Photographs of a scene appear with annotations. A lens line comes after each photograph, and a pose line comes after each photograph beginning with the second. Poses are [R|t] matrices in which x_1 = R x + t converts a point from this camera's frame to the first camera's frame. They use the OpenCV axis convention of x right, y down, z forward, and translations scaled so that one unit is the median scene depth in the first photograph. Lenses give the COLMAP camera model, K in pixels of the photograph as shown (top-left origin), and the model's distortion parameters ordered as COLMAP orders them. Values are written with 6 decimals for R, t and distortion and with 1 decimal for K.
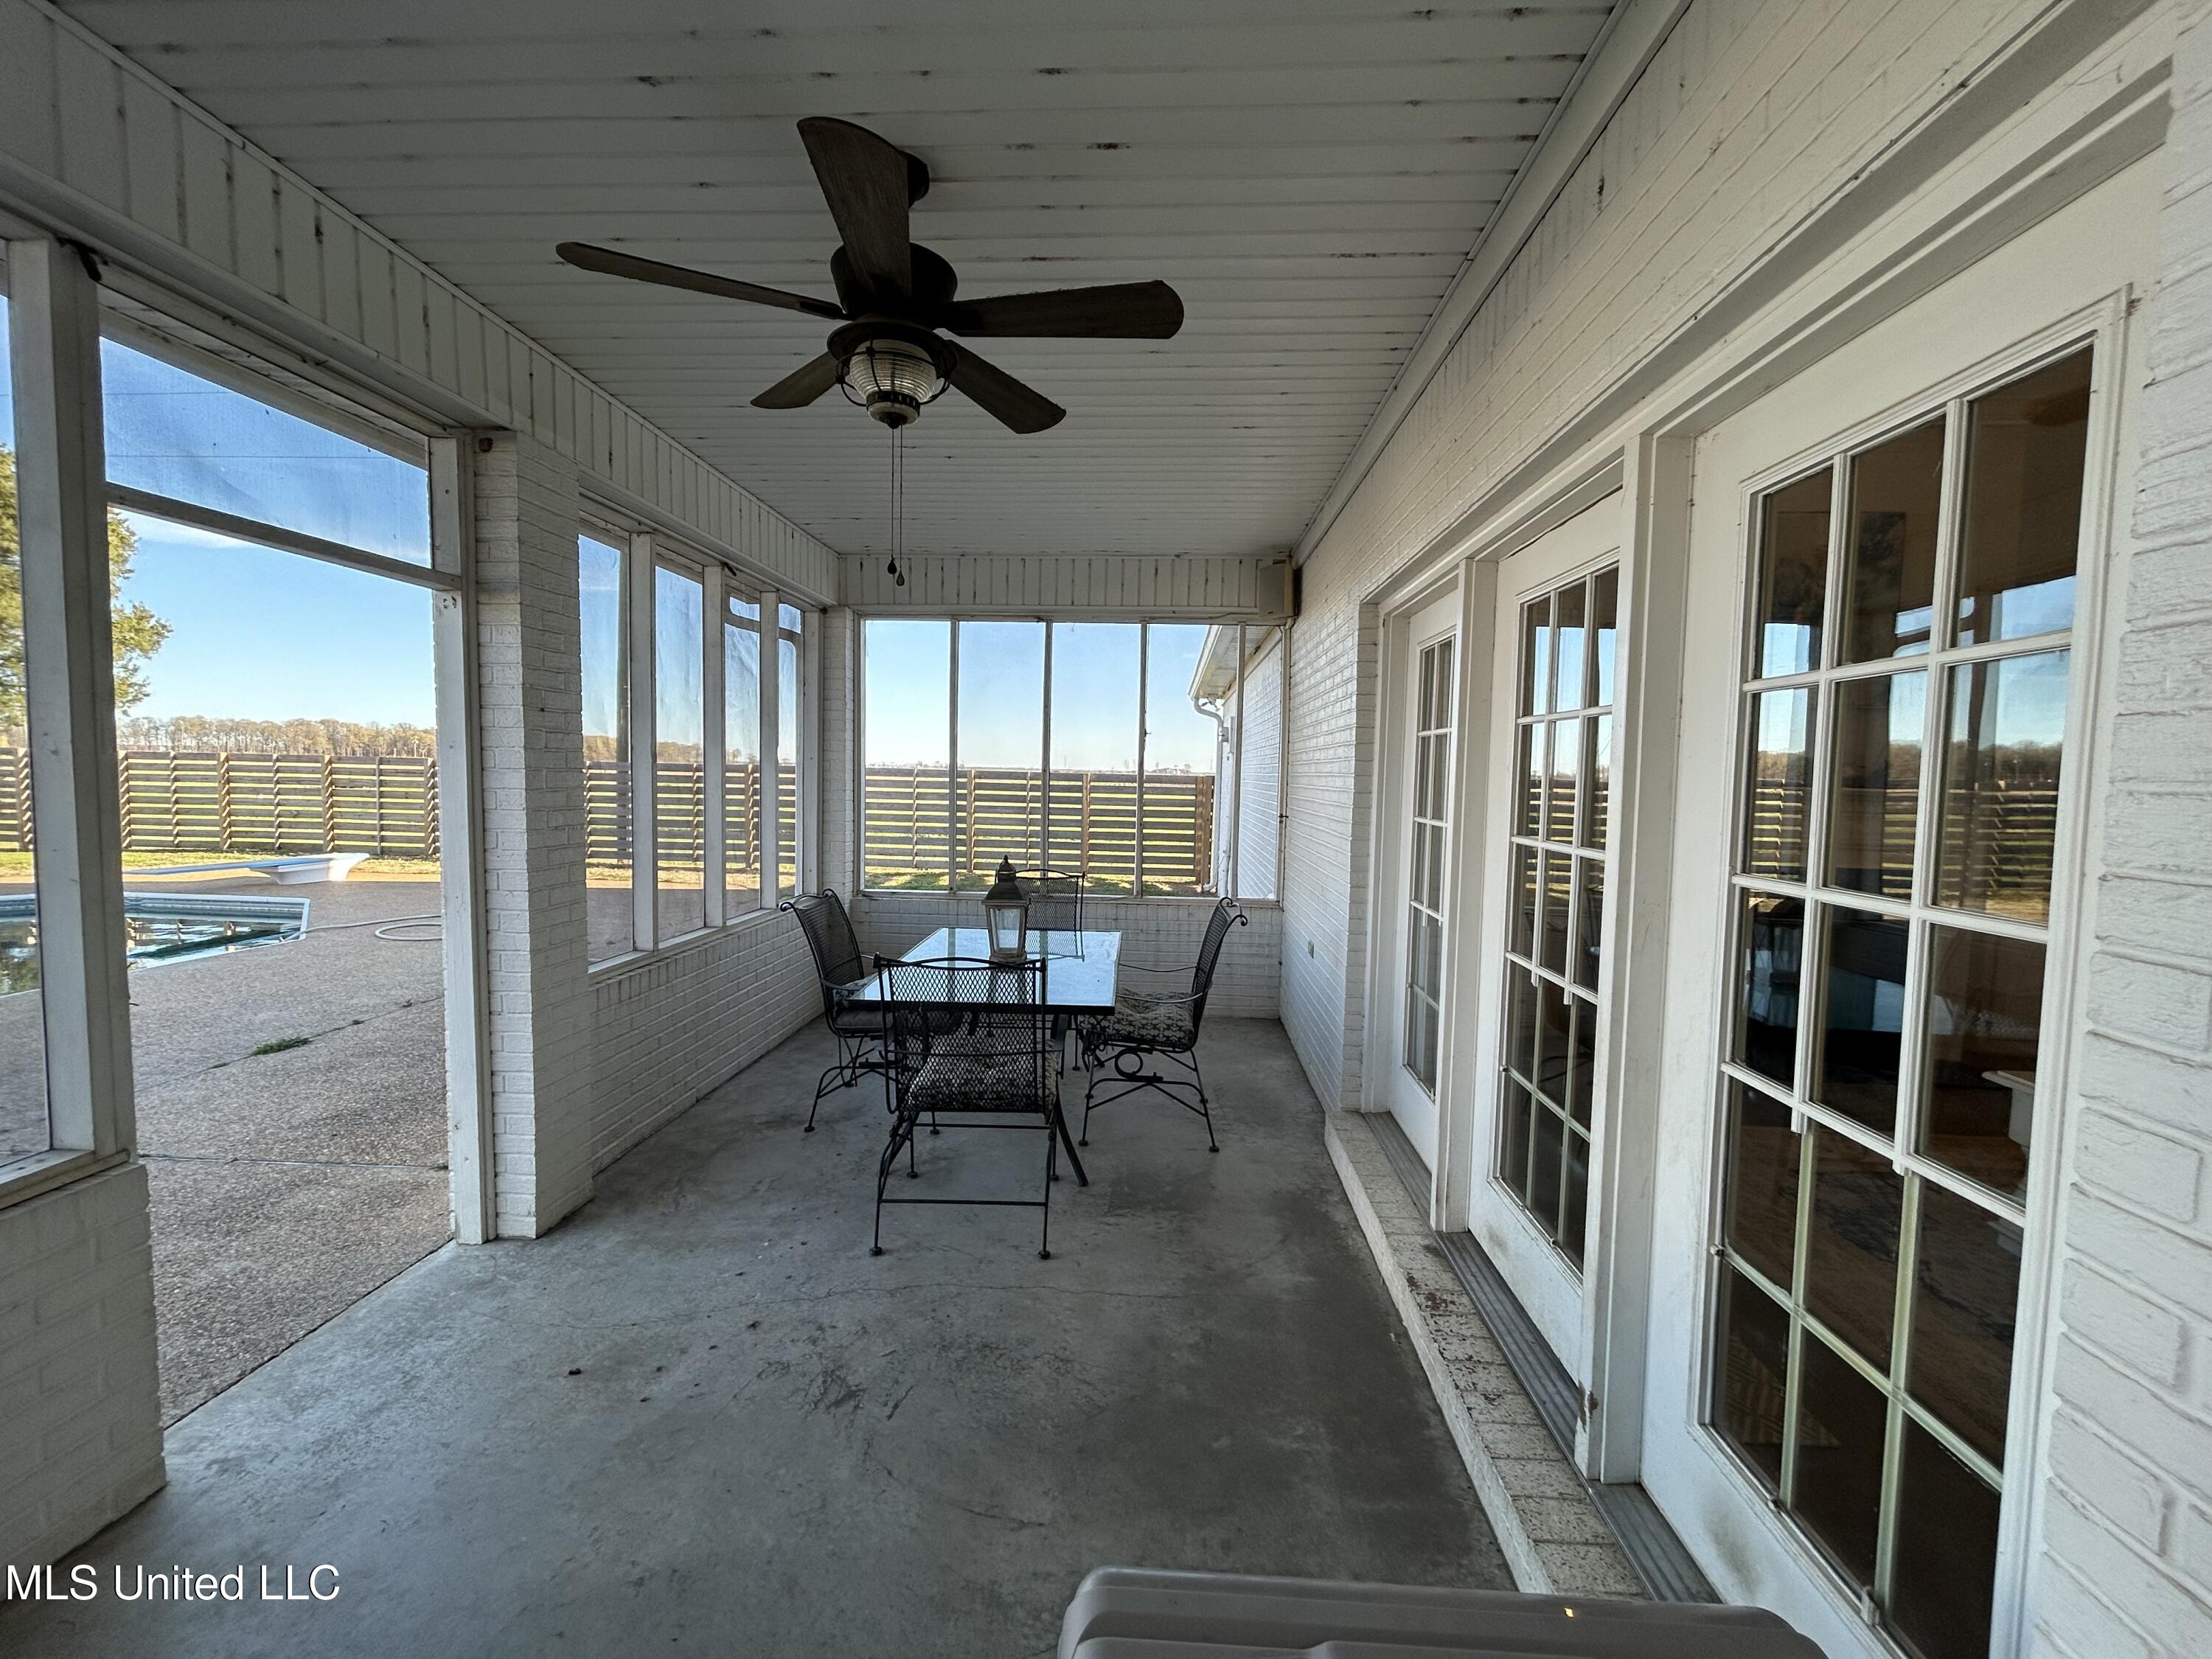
lens RADIAL K [[893.7, 0, 1104.9], [0, 893.7, 828.9], [0, 0, 1]] dist [-0.002652, -0.000250]
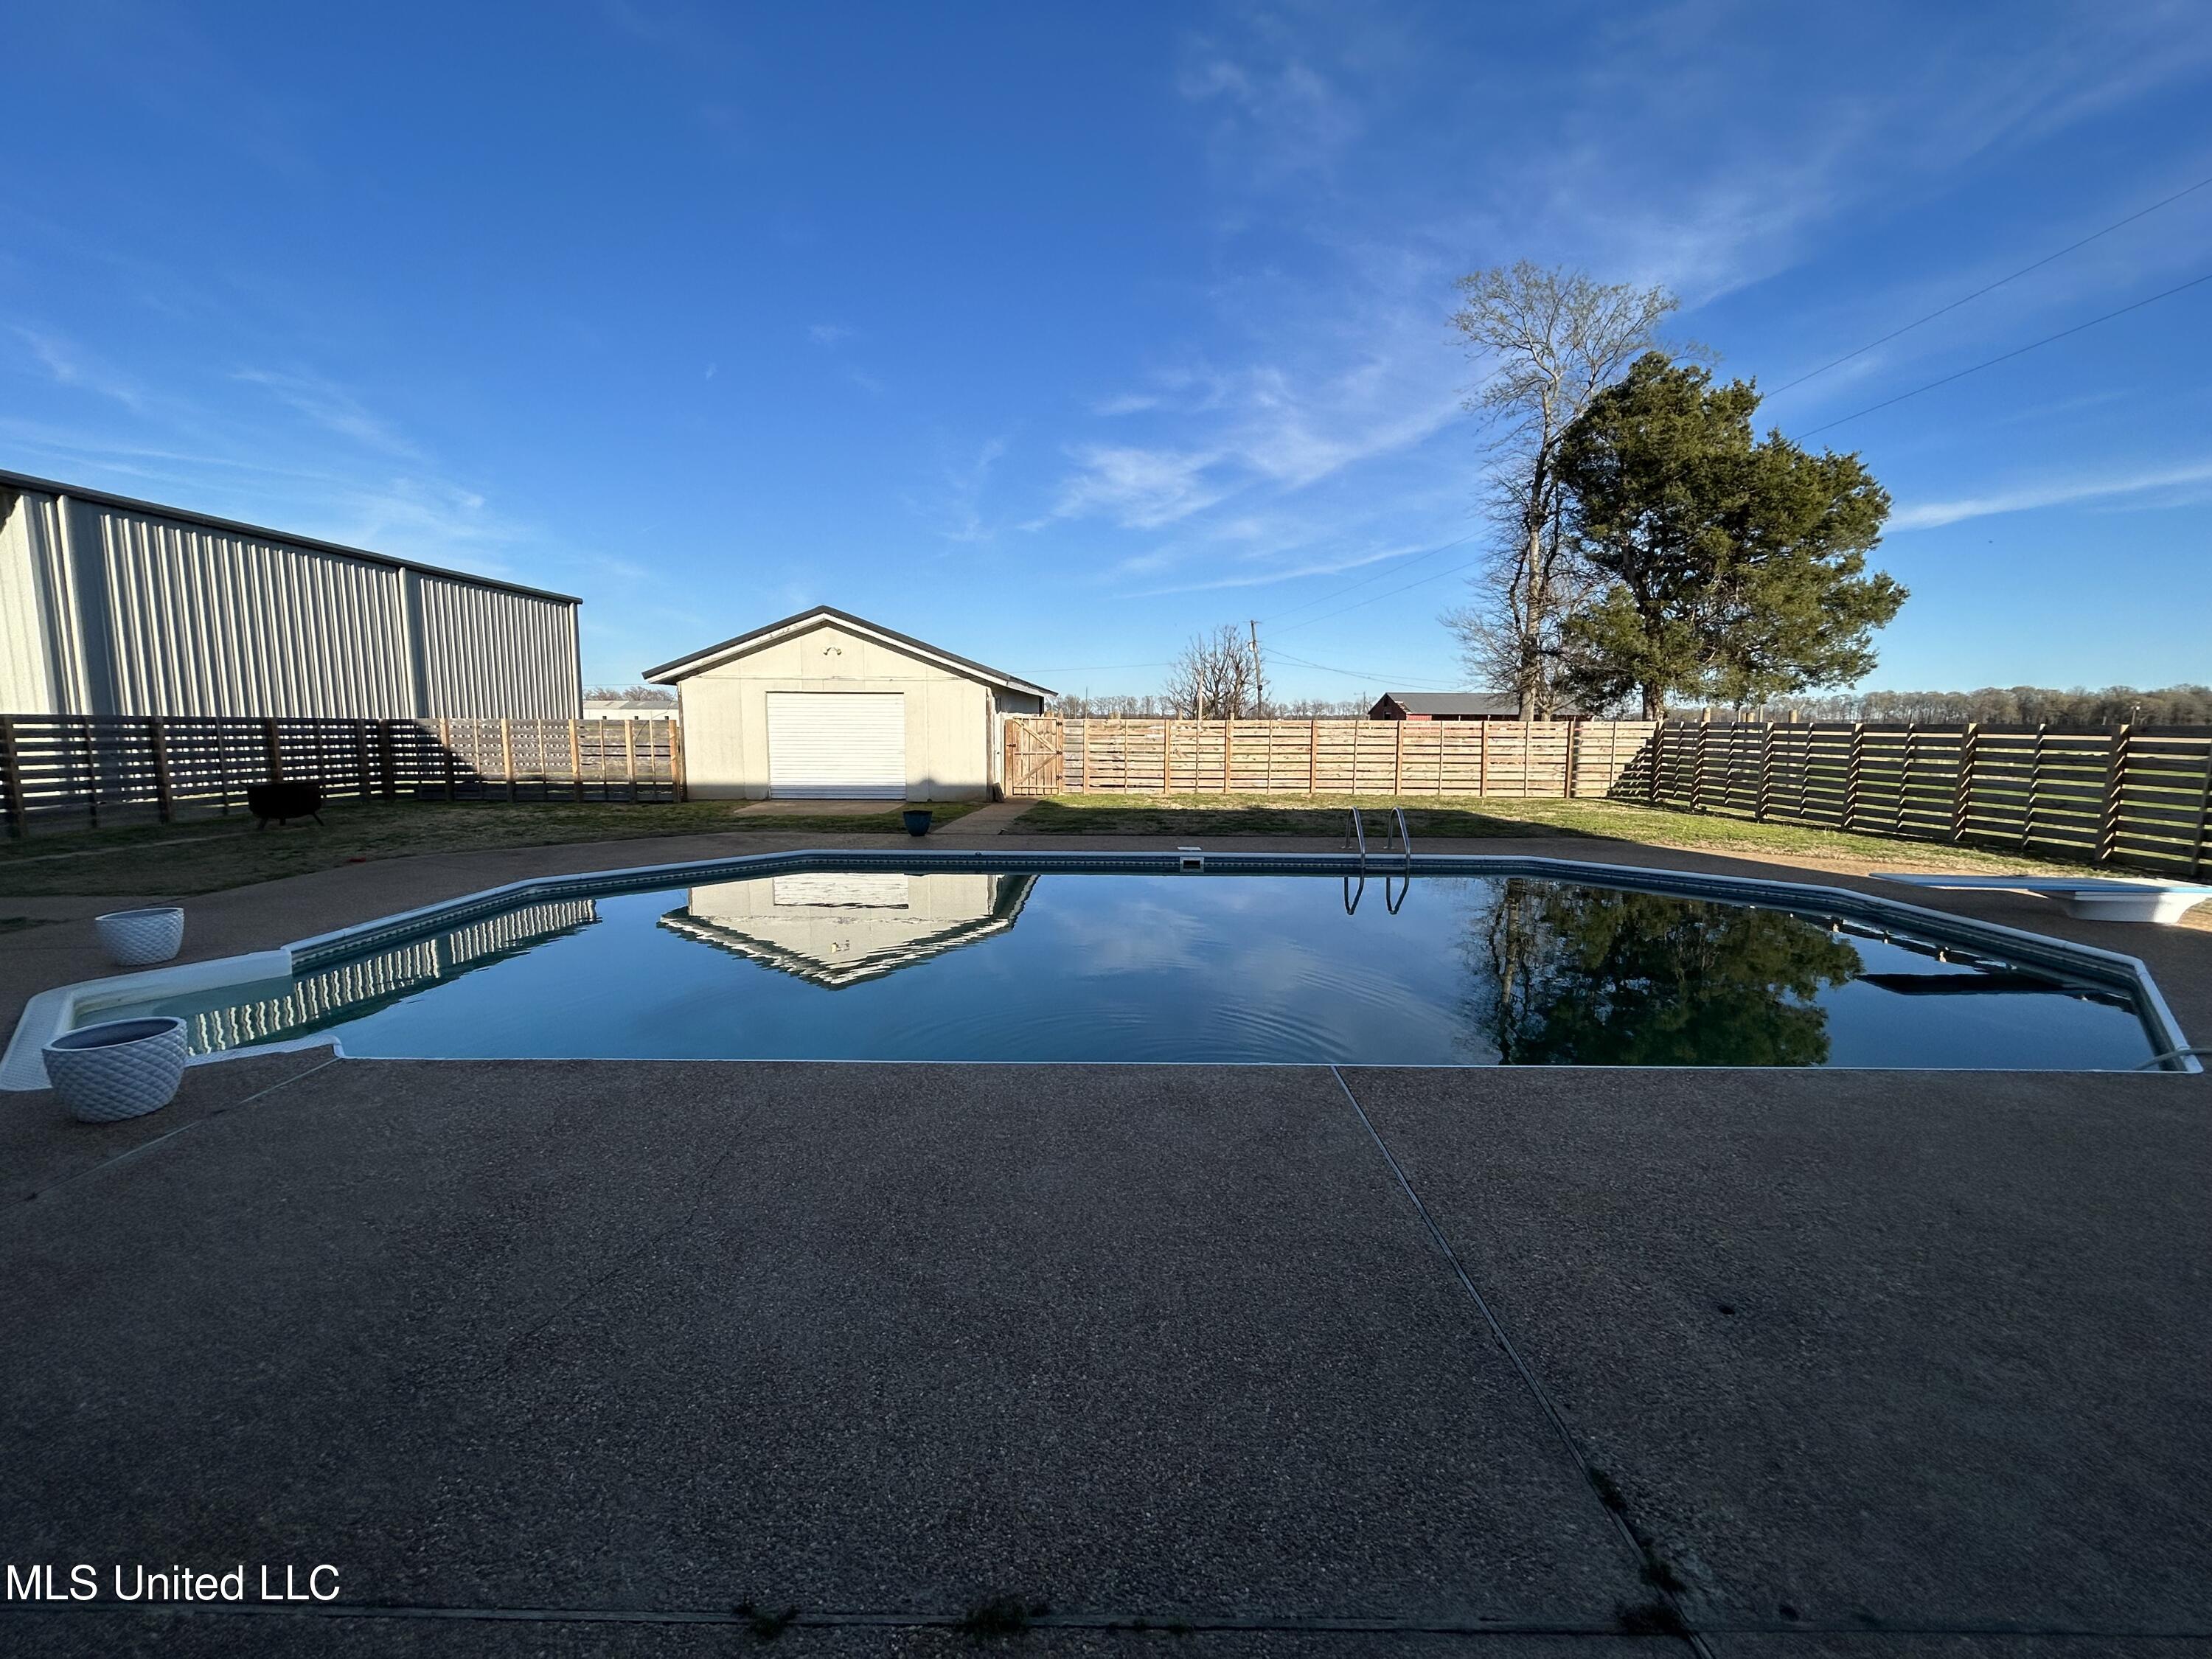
lens RADIAL K [[893.7, 0, 1104.8], [0, 893.7, 831.0], [0, 0, 1]] dist [-0.002652, -0.000250]
pose [[0.064425, 0.102867, -0.992607, -0.160693], [-0.069491, 0.992721, 0.098369, -0.009250], [0.995500, 0.062640, 0.071104, 0.114982]]
